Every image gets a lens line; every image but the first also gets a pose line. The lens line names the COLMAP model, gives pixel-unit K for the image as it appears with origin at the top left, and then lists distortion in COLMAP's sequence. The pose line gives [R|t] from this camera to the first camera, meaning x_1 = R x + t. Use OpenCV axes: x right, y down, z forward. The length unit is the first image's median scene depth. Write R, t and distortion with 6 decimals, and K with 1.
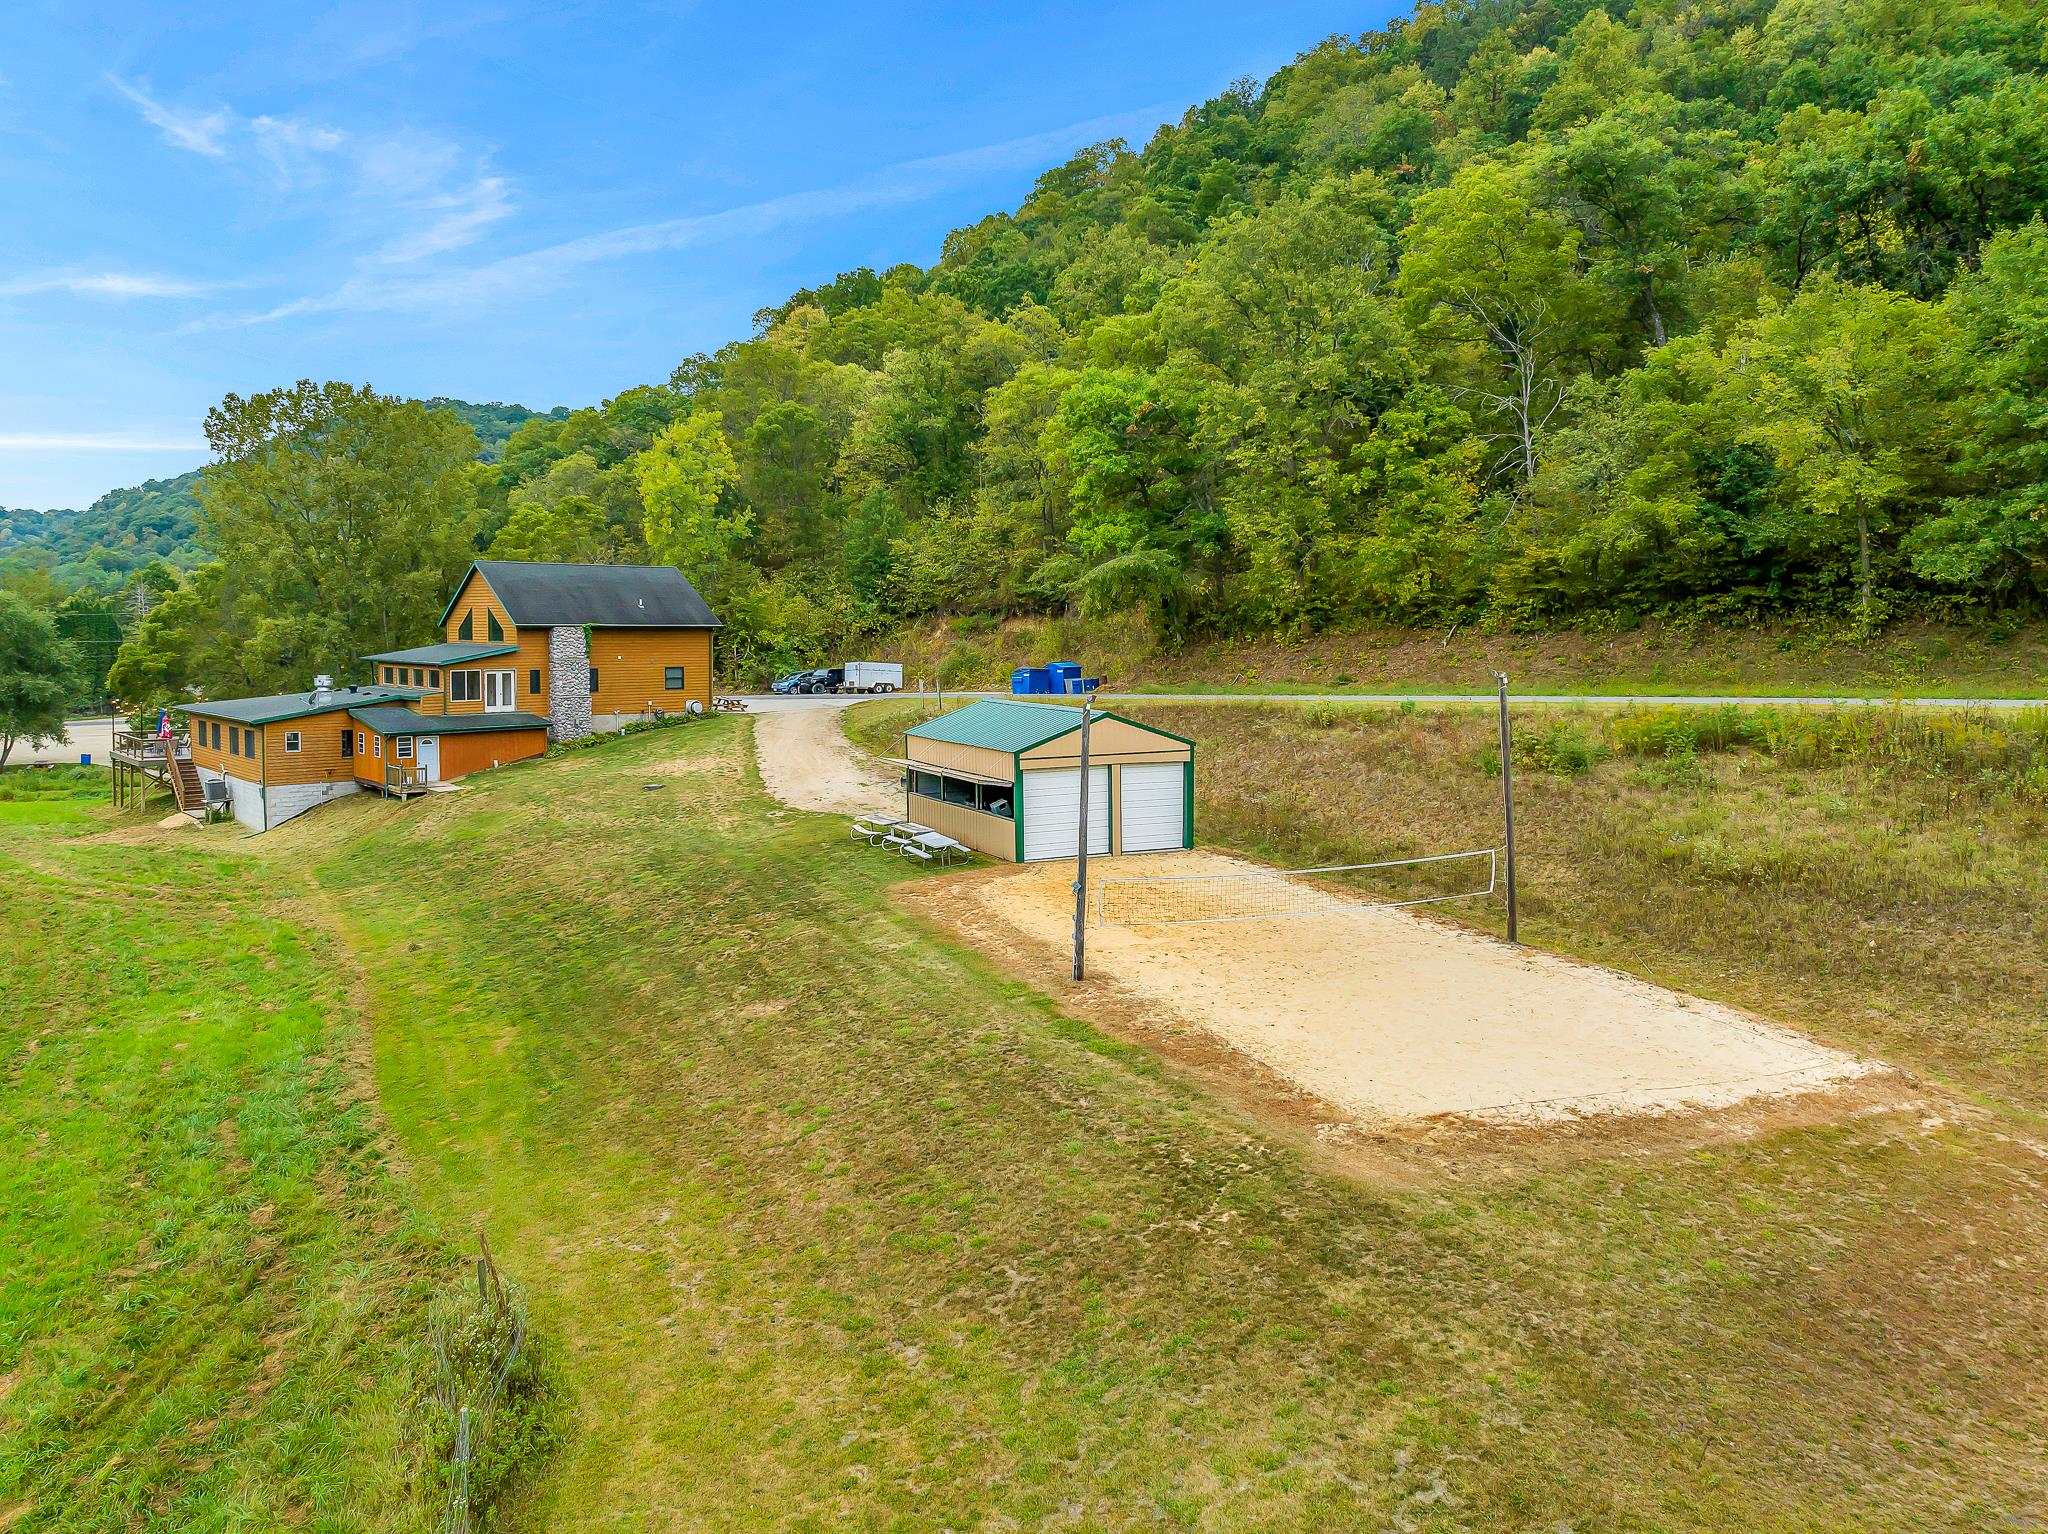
lens RADIAL K [[1414.1, 0, 1022.9], [0, 1414.1, 746.6], [0, 0, 1]] dist [-0.033840, 0.009291]
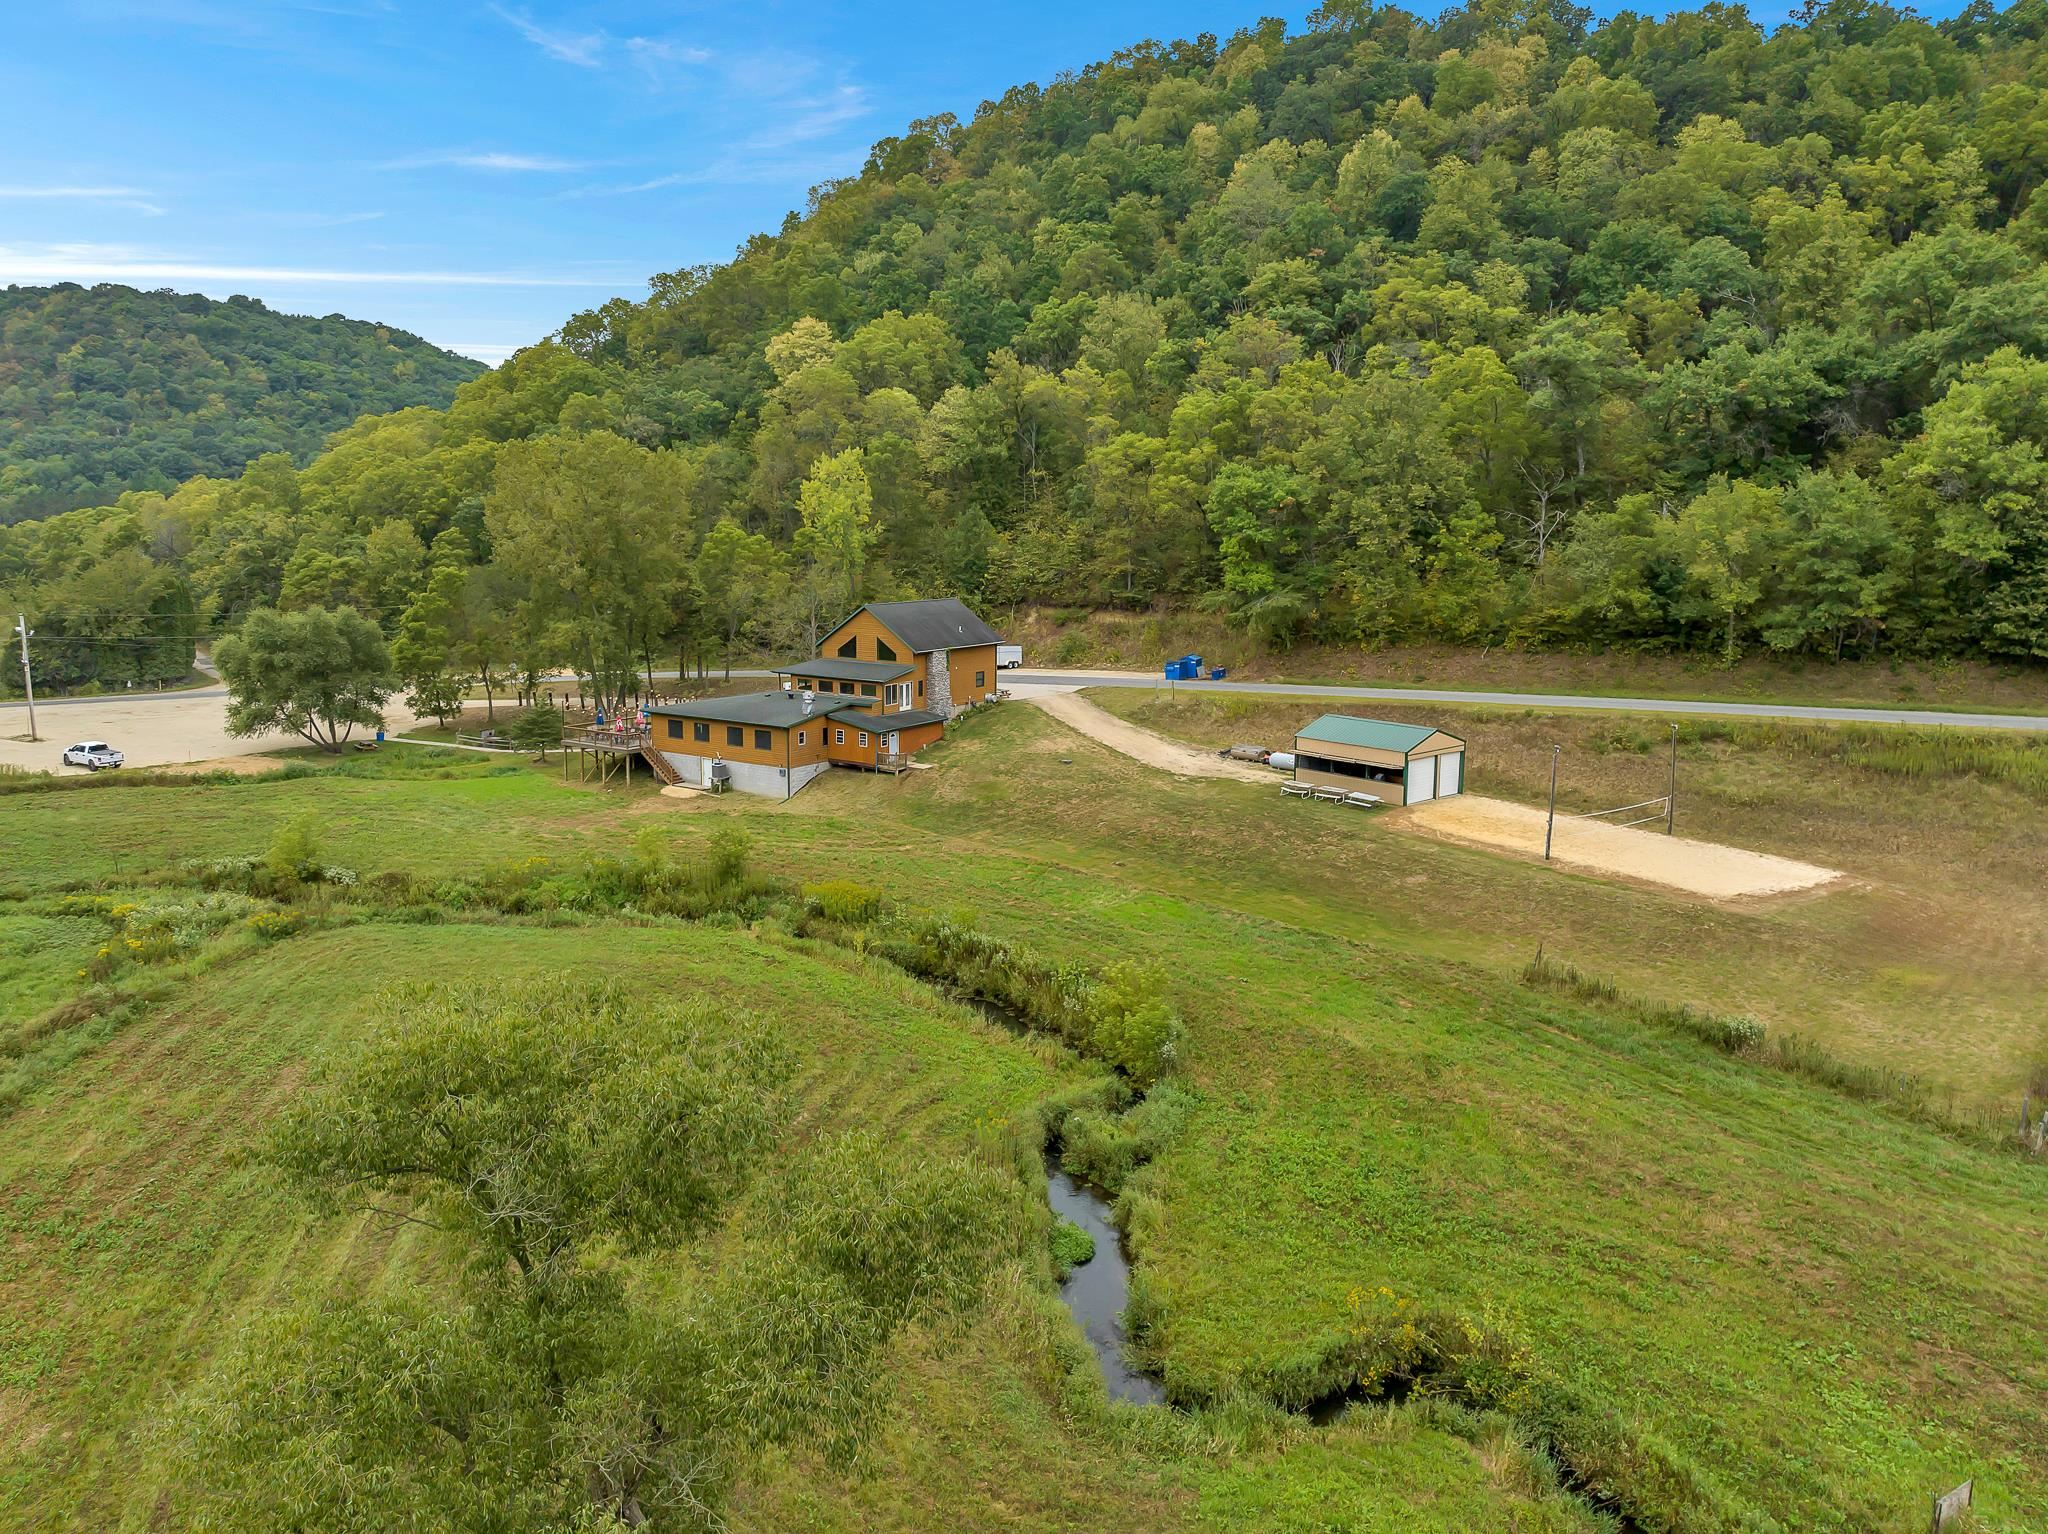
lens RADIAL K [[1414.1, 0, 1025.9], [0, 1414.1, 781.2], [0, 0, 1]] dist [-0.033840, 0.009291]
pose [[0.970787, -0.040719, 0.236465, -0.759896], [0.016427, 0.994462, 0.103807, -0.130175], [-0.239382, -0.096890, 0.966079, -0.617369]]
